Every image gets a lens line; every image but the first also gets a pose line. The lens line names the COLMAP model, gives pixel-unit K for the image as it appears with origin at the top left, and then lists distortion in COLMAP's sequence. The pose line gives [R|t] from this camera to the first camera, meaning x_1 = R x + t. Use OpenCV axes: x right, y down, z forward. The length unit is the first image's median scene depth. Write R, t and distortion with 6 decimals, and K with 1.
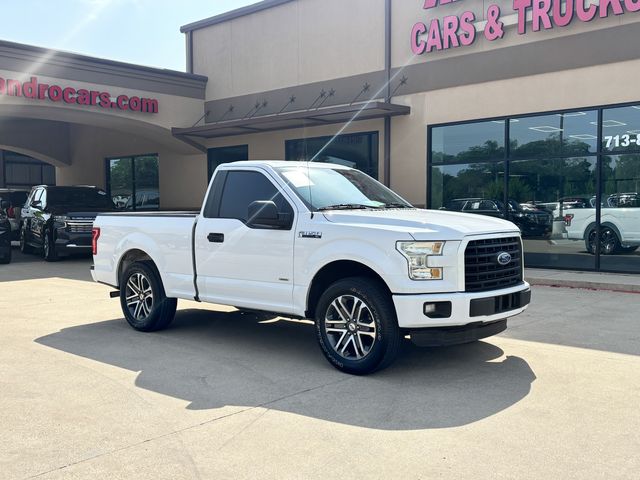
lens RADIAL K [[667.2, 0, 324.4], [0, 667.2, 244.6], [0, 0, 1]] dist [0.016495, 0.000000]
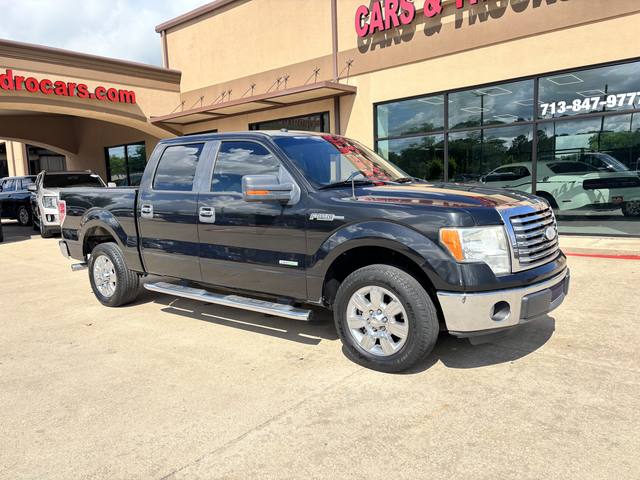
lens RADIAL K [[484.2, 0, 317.9], [0, 484.2, 238.6], [0, 0, 1]] dist [0.030625, -0.018587]
pose [[0.999106, -0.035652, 0.022710, 0.038615], [0.034306, 0.997779, 0.057104, -0.007048], [-0.024695, -0.056274, 0.998110, 0.196390]]
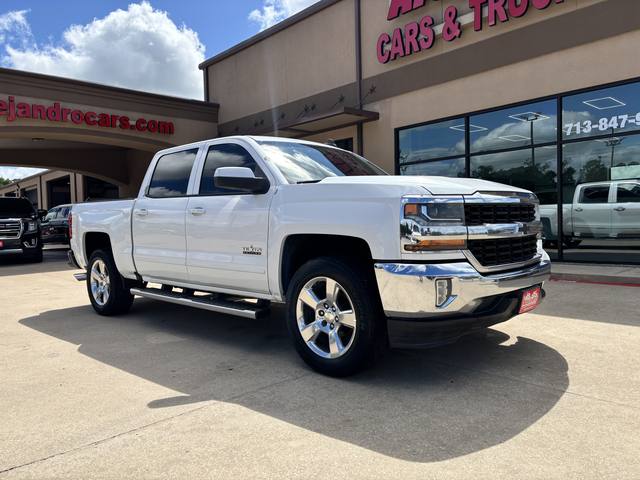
lens RADIAL K [[484.2, 0, 318.6], [0, 484.2, 232.2], [0, 0, 1]] dist [0.030625, -0.018587]
pose [[0.995657, -0.020310, -0.090850, 0.098609], [0.017455, 0.999332, -0.032112, 0.011252], [0.091441, 0.030387, 0.995347, 0.211618]]
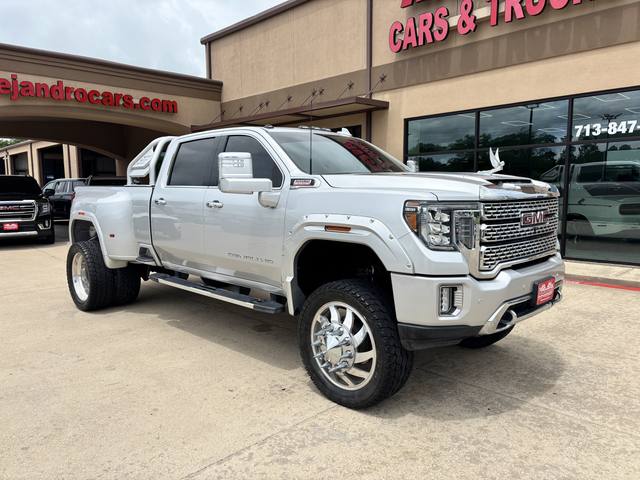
lens RADIAL K [[484.2, 0, 320.4], [0, 484.2, 240.6], [0, 0, 1]] dist [0.030625, -0.018587]
pose [[0.997859, 0.003287, -0.065325, 0.069697], [0.000201, 0.998577, 0.053331, -0.023480], [0.065407, -0.053230, 0.996438, 0.191872]]
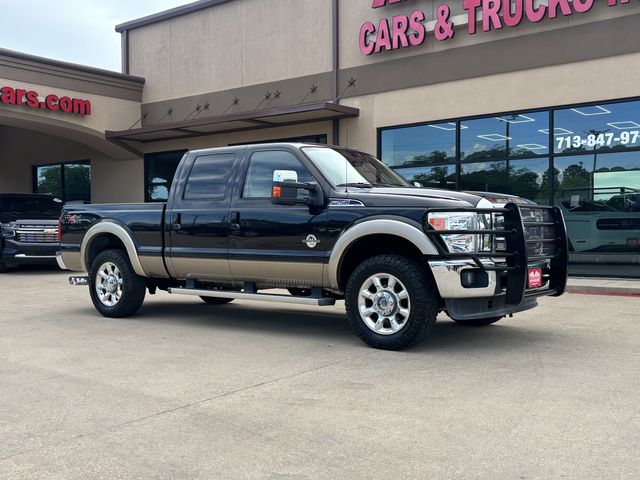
lens RADIAL K [[691.1, 0, 326.0], [0, 691.1, 242.0], [0, 0, 1]] dist [0.018666, 0.000000]
pose [[0.996357, -0.004762, 0.085148, -0.005322], [0.007623, 0.999416, -0.033305, 0.018895], [-0.084939, 0.033833, 0.995812, 0.015085]]
